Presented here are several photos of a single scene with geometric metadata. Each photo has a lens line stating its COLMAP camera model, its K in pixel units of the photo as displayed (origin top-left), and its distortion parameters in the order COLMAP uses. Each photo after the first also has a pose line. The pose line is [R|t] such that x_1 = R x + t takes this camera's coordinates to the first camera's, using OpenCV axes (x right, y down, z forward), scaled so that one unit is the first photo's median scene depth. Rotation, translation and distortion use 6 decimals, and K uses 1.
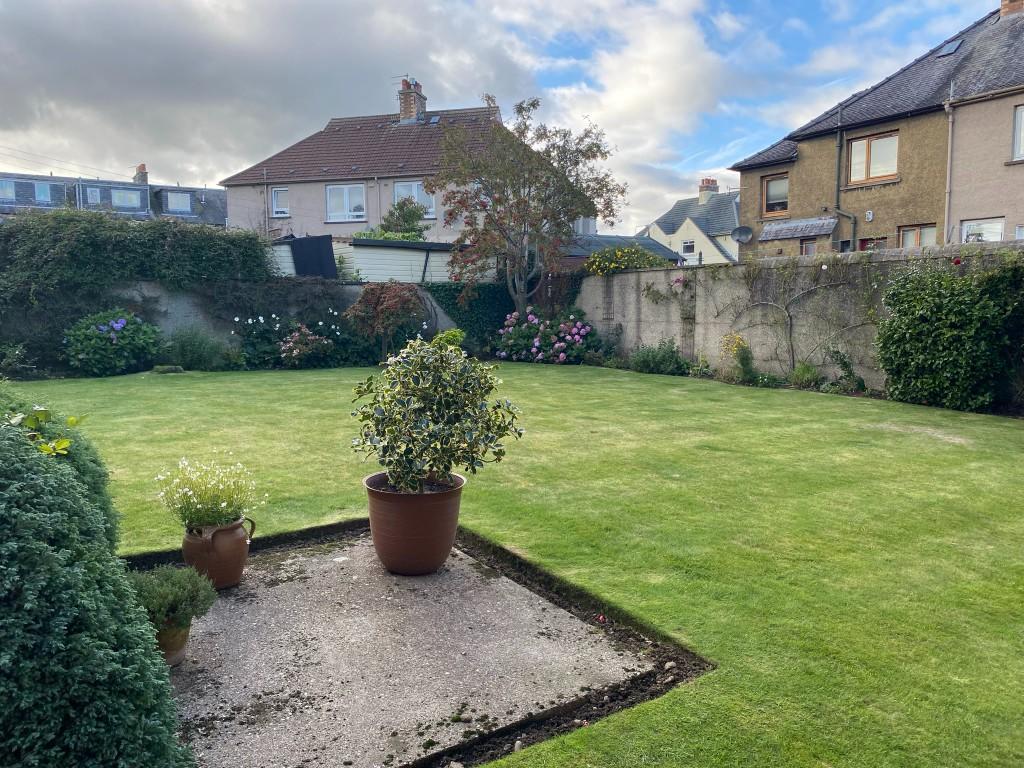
lens RADIAL K [[748.9, 0, 512.0], [0, 748.9, 384.0], [0, 0, 1]] dist [0.007138, -0.001181]
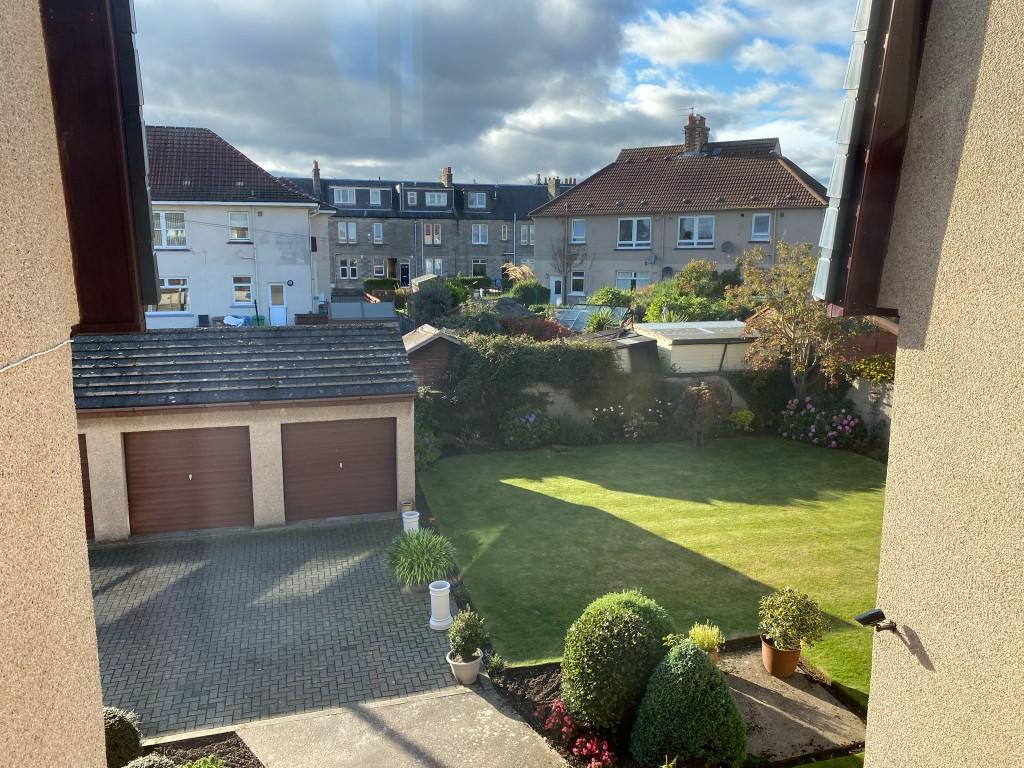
lens RADIAL K [[748.9, 0, 512.0], [0, 748.9, 384.0], [0, 0, 1]] dist [0.007138, -0.001181]
pose [[0.948692, 0.055246, -0.311338, -0.062671], [-0.031102, 0.996148, 0.081992, -0.225181], [0.314669, -0.068102, 0.946755, -0.402345]]
